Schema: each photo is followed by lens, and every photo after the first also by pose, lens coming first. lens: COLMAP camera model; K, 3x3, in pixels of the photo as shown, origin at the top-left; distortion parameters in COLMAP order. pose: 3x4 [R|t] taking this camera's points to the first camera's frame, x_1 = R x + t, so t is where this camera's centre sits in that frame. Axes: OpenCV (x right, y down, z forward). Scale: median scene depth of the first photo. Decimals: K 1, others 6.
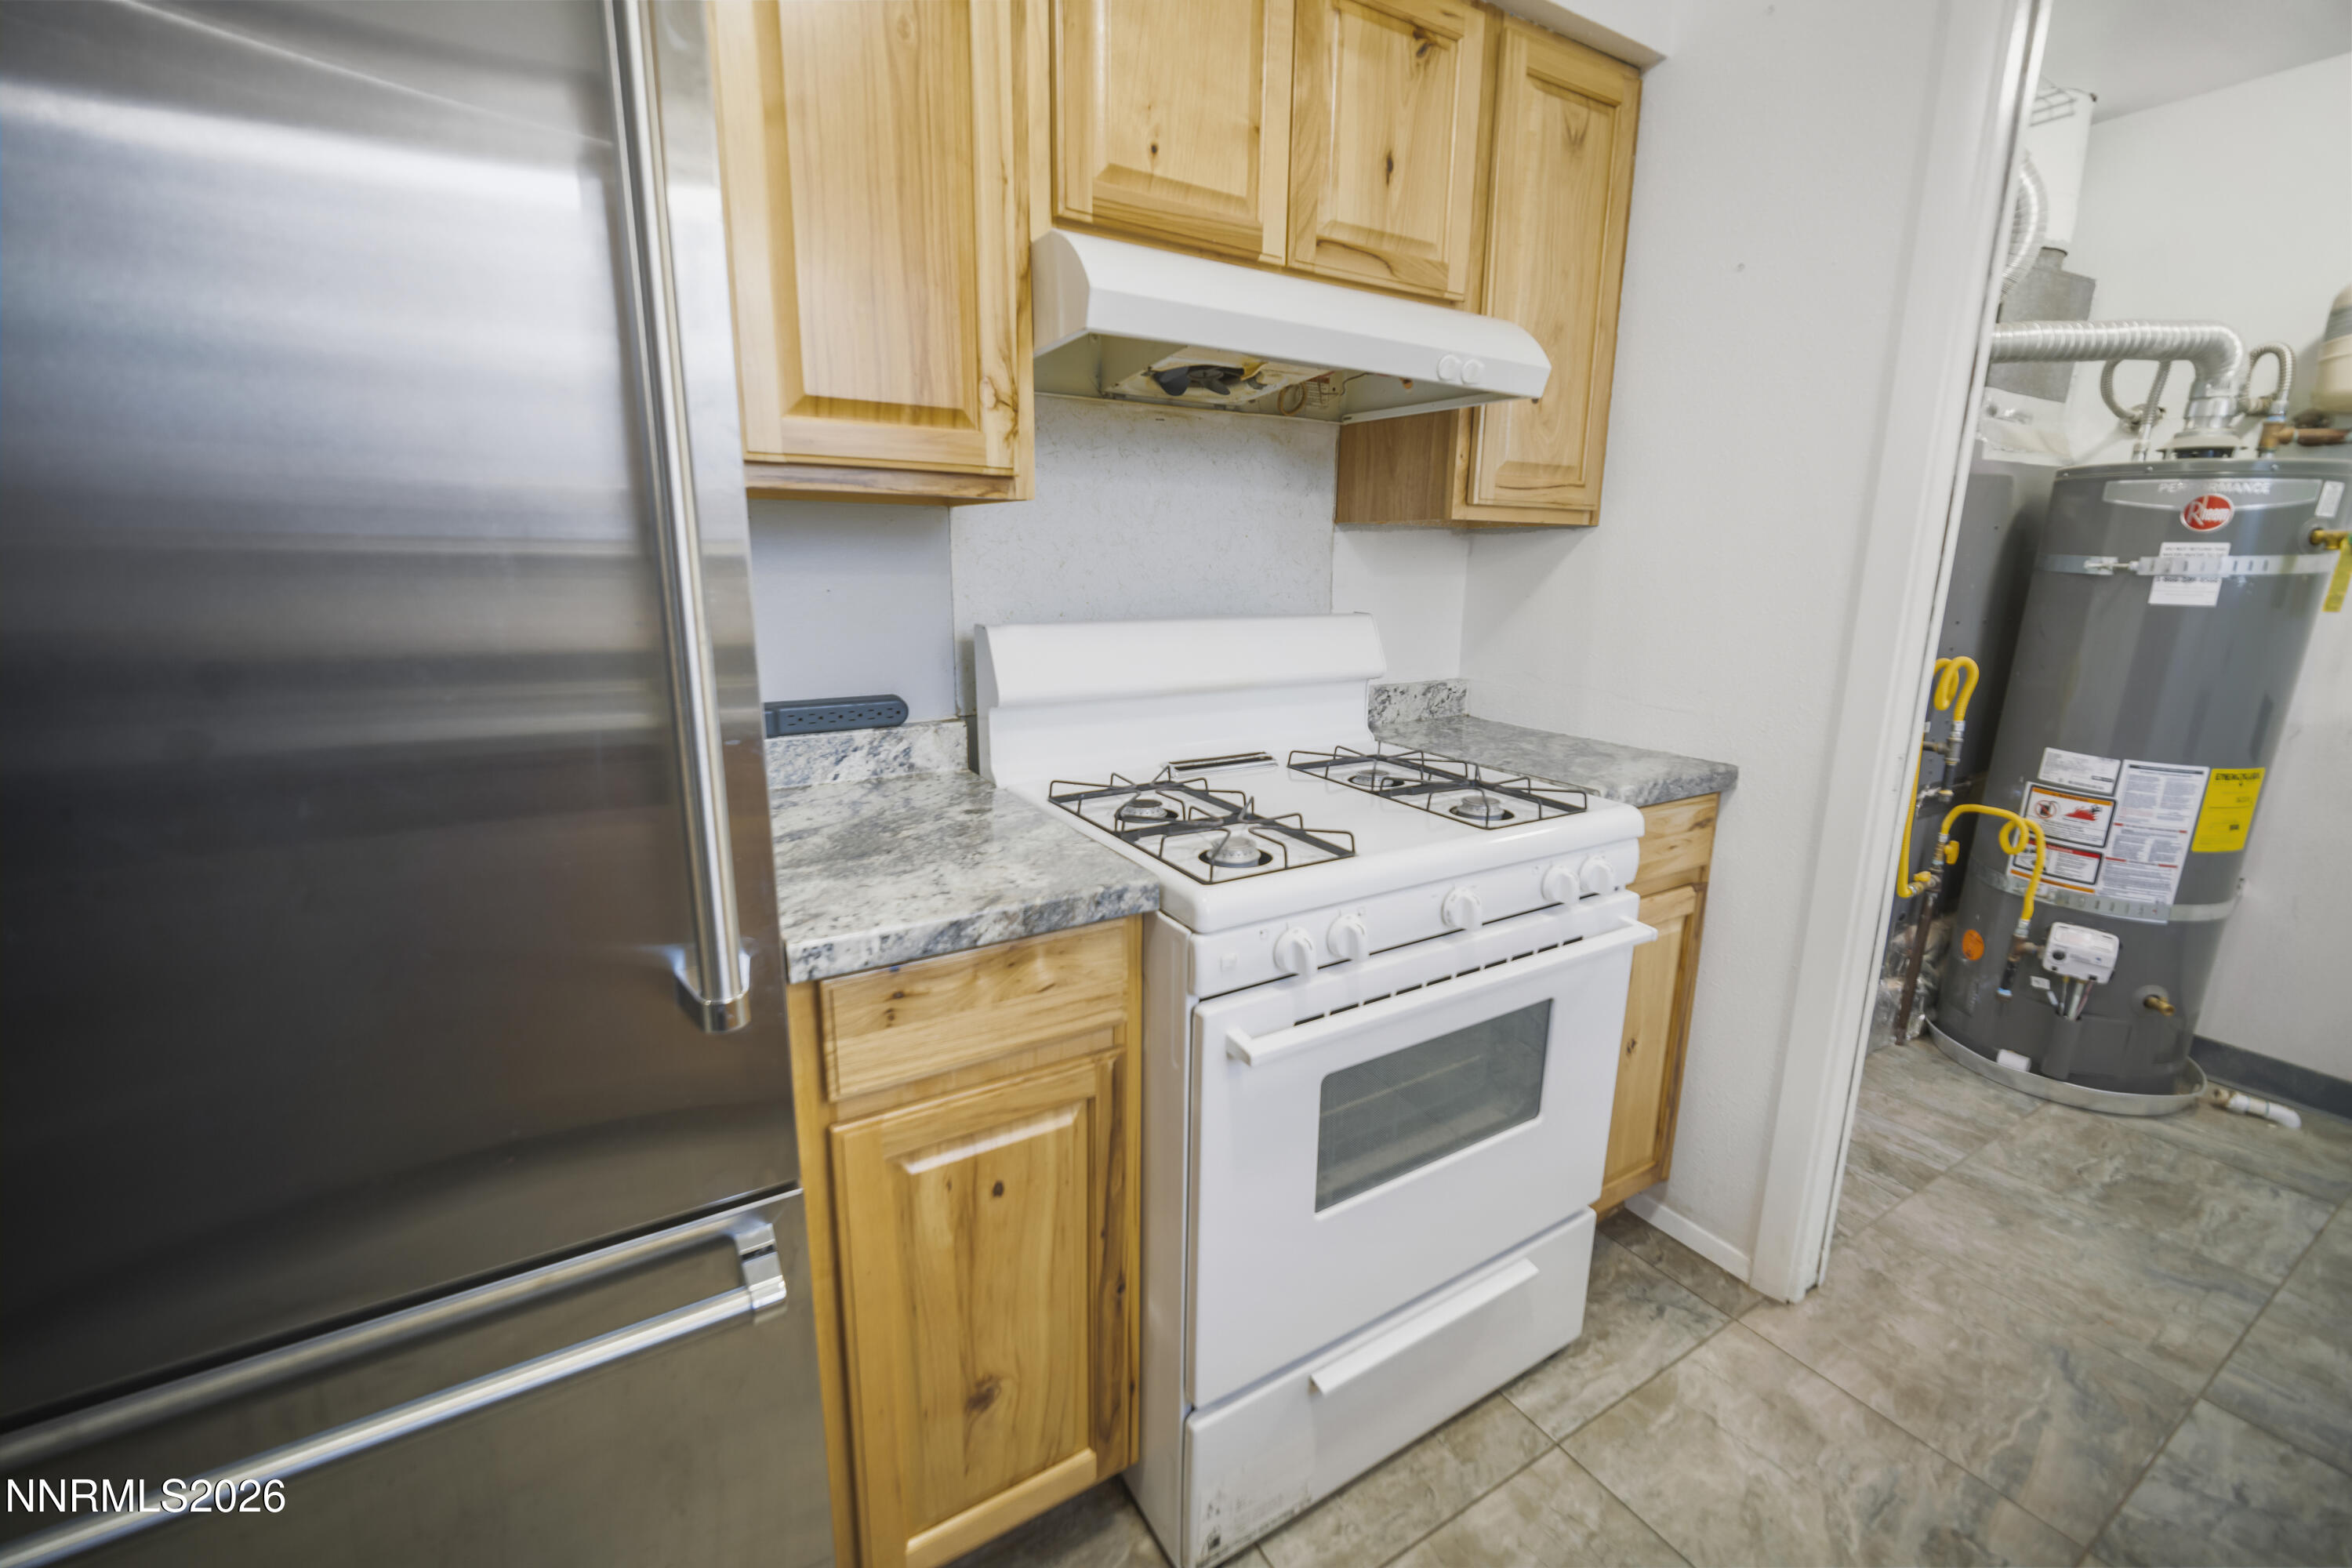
lens RADIAL K [[989.1, 0, 1167.6], [0, 989.1, 772.8], [0, 0, 1]] dist [-0.001362, 0.000111]
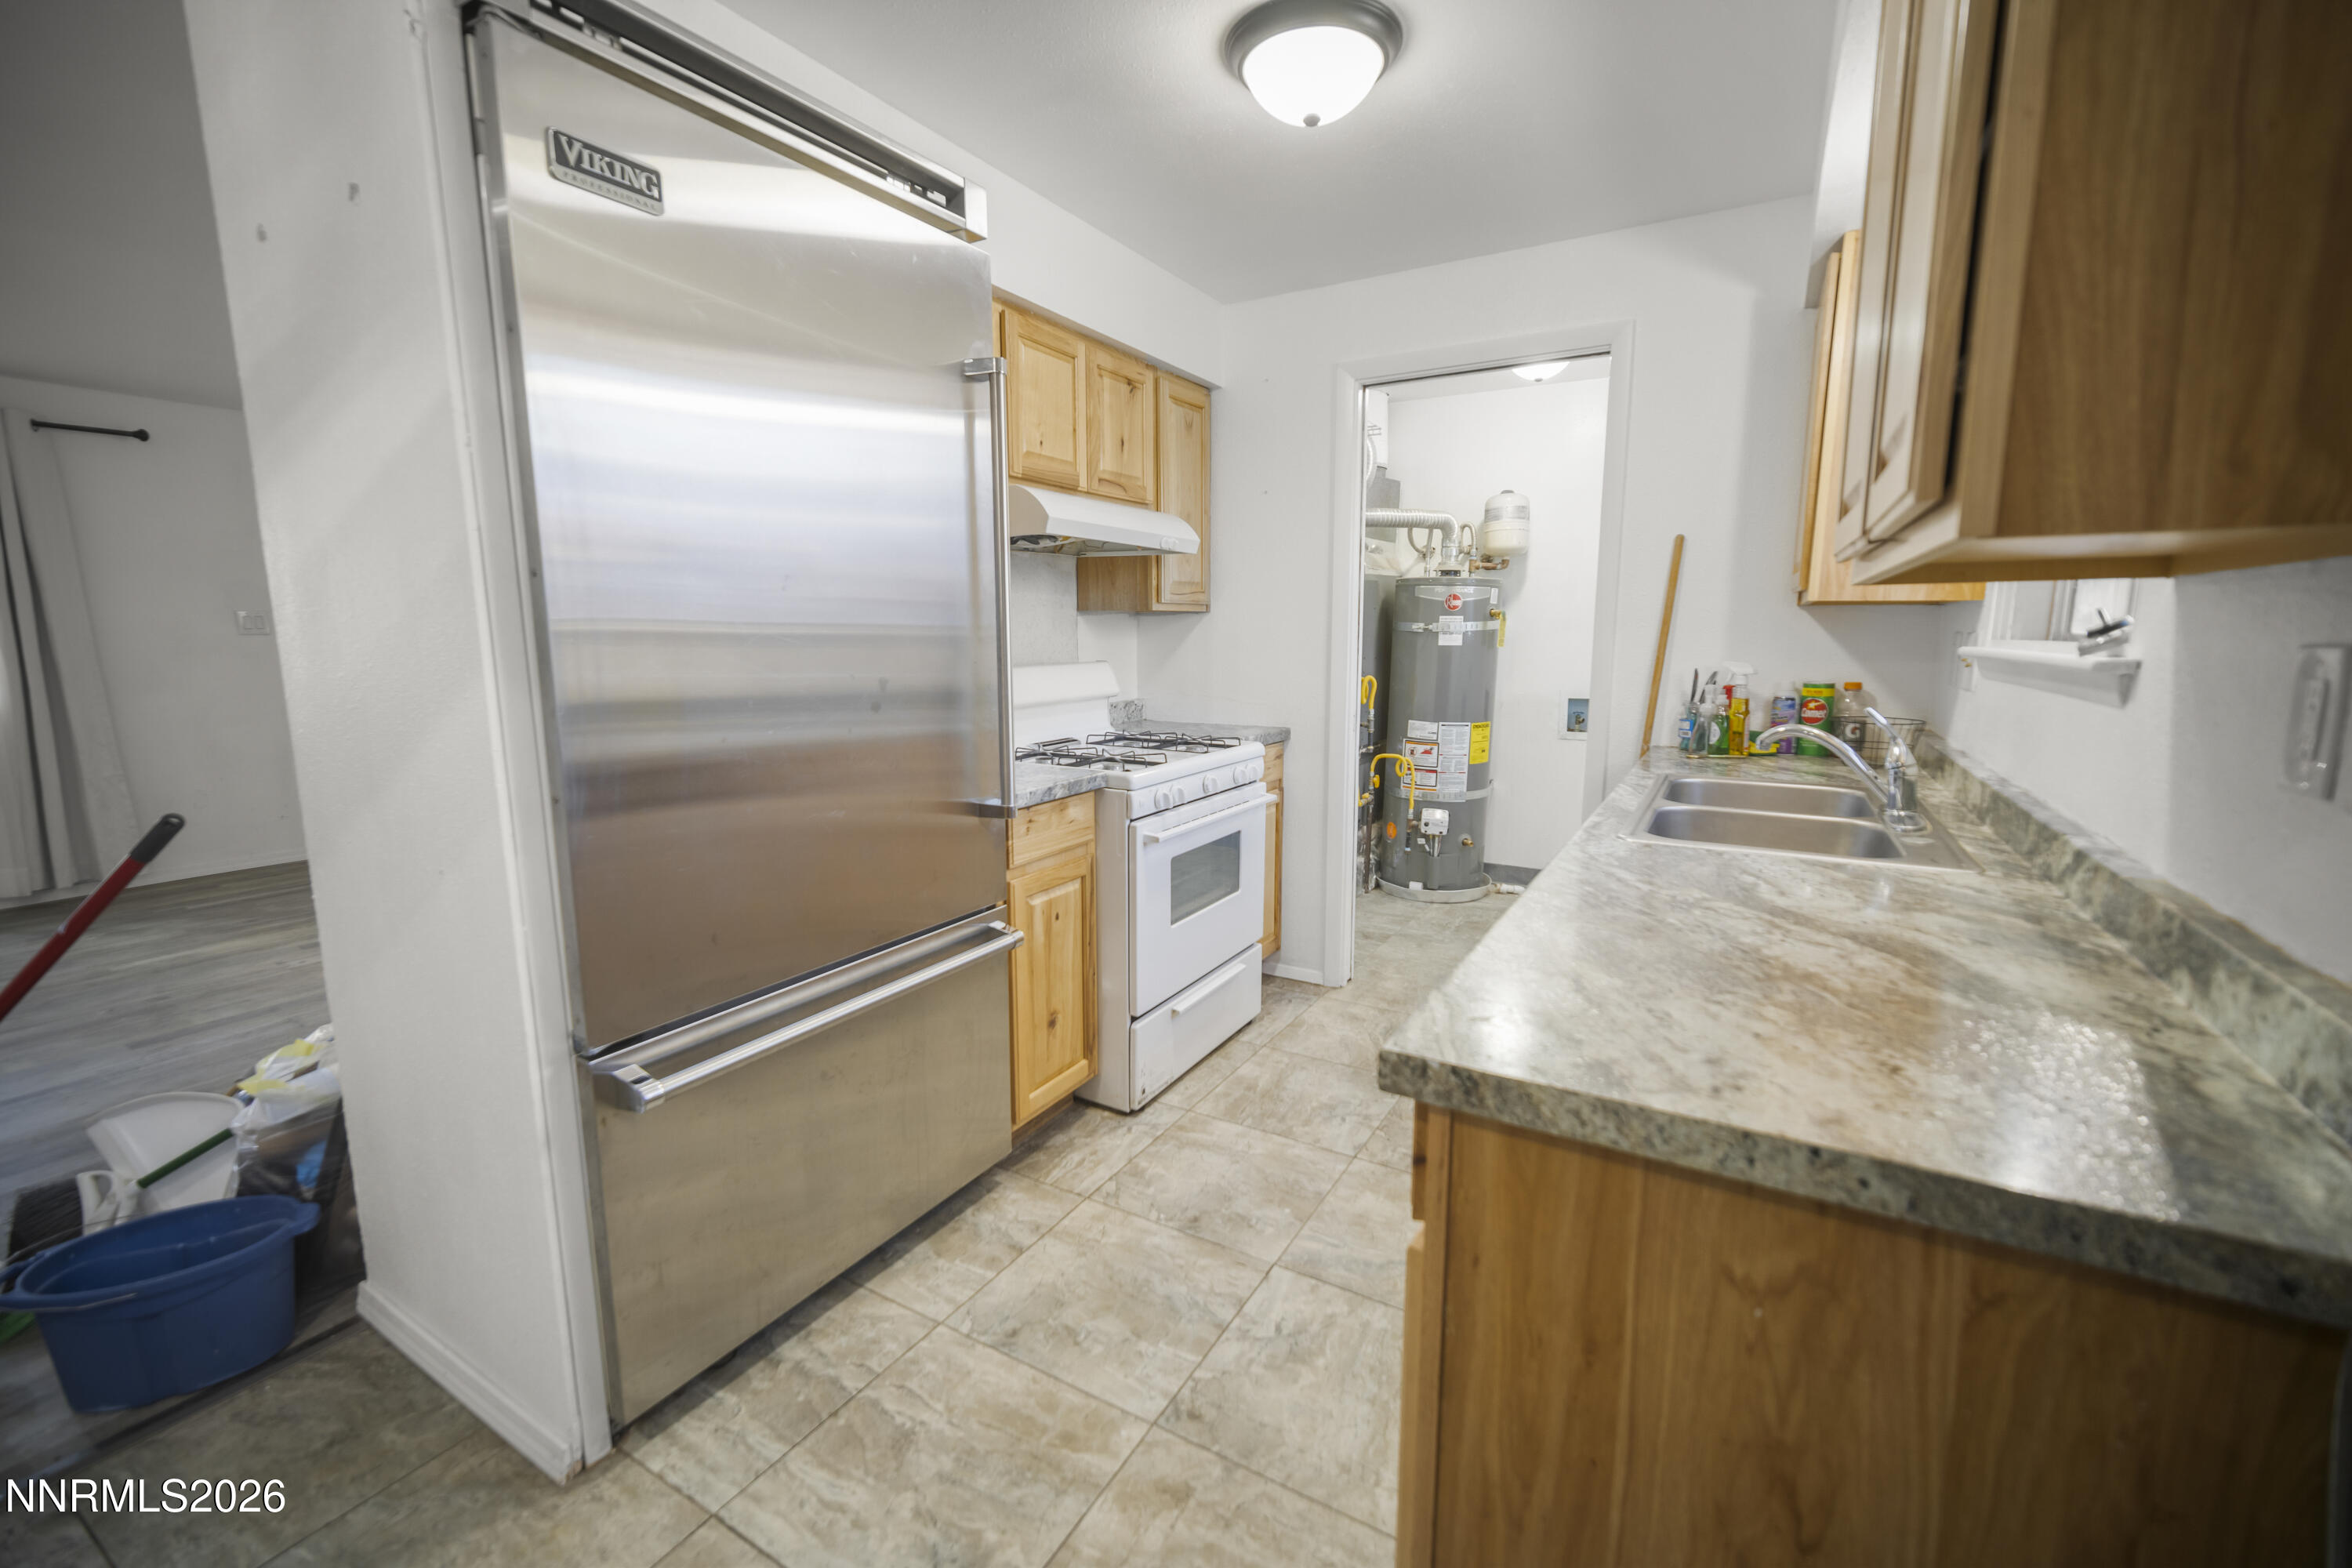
lens RADIAL K [[980.3, 0, 1152.6], [0, 980.3, 774.7], [0, 0, 1]] dist [-0.001075, -0.000788]
pose [[0.892130, -0.083747, 0.443949, -0.463835], [0.112093, 0.992973, -0.037939, 0.106204], [-0.437653, 0.083610, 0.895248, -0.541236]]
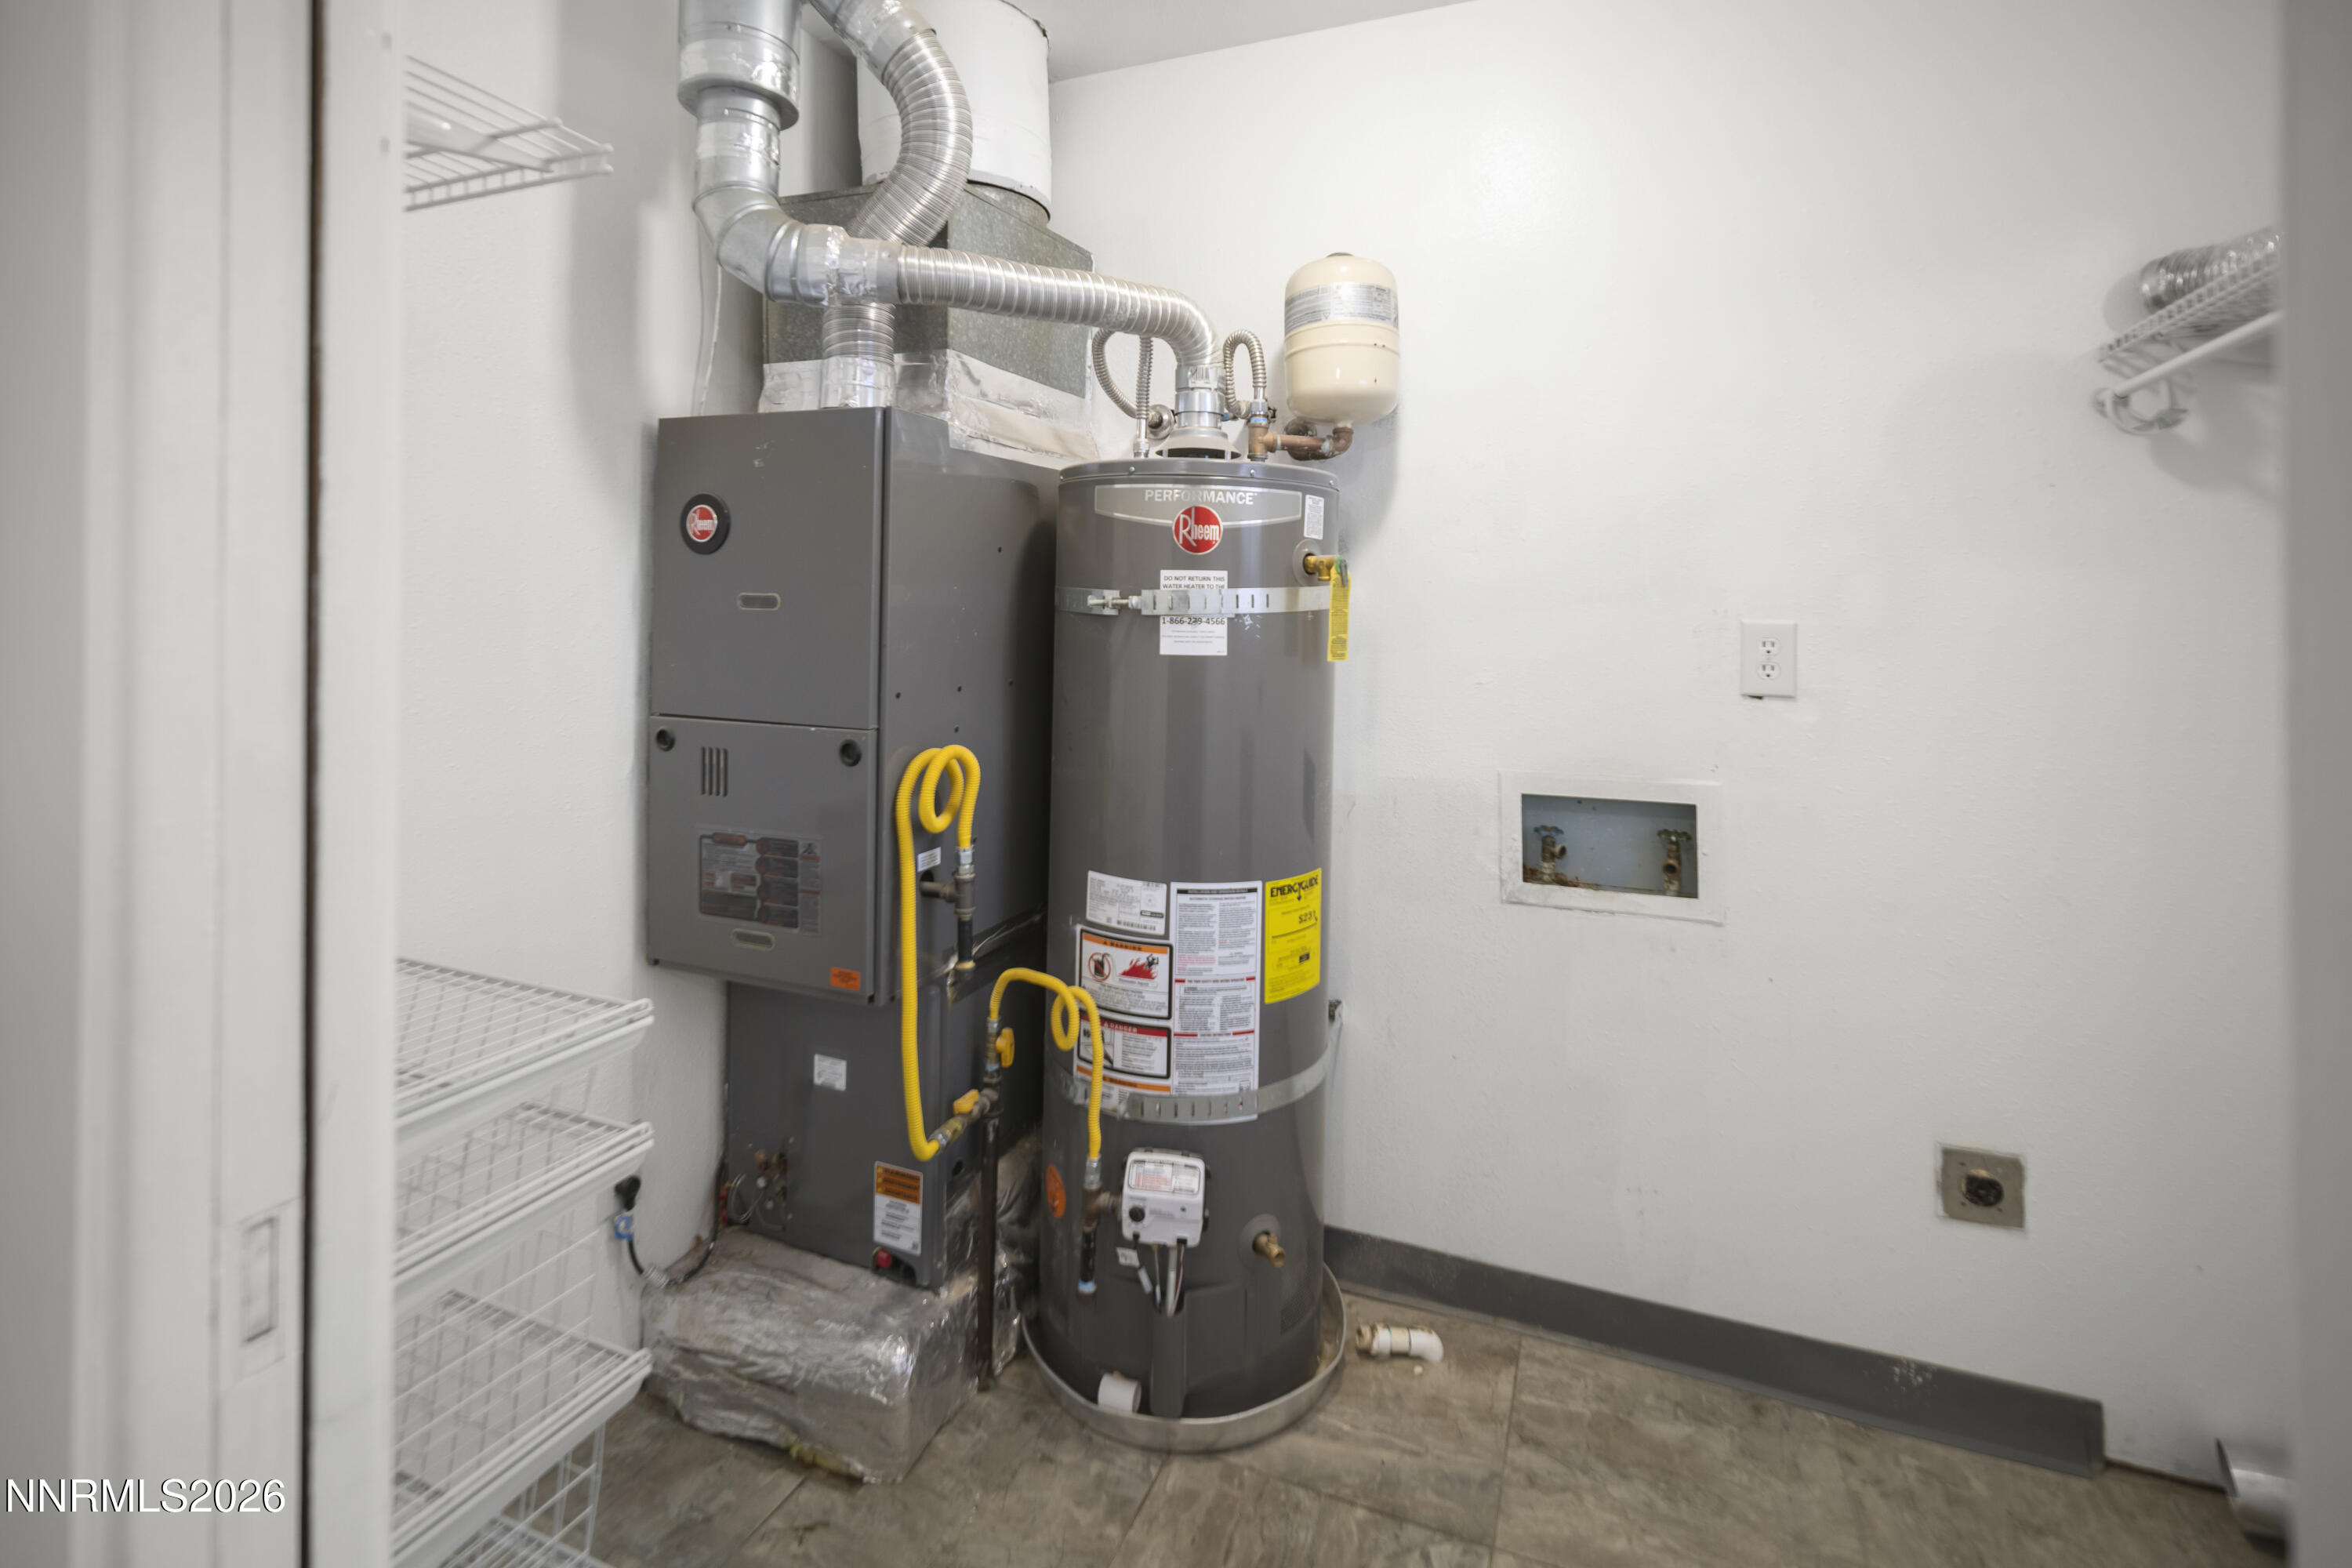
lens RADIAL K [[1068.8, 0, 1181.0], [0, 1068.8, 565.2], [0, 0, 1]] dist [0.001065, 0.000051]
pose [[0.807989, 0.013998, 0.589031, 0.551896], [0.128920, 0.971293, -0.199925, -0.078702], [-0.574920, 0.237475, 0.782990, 0.379390]]
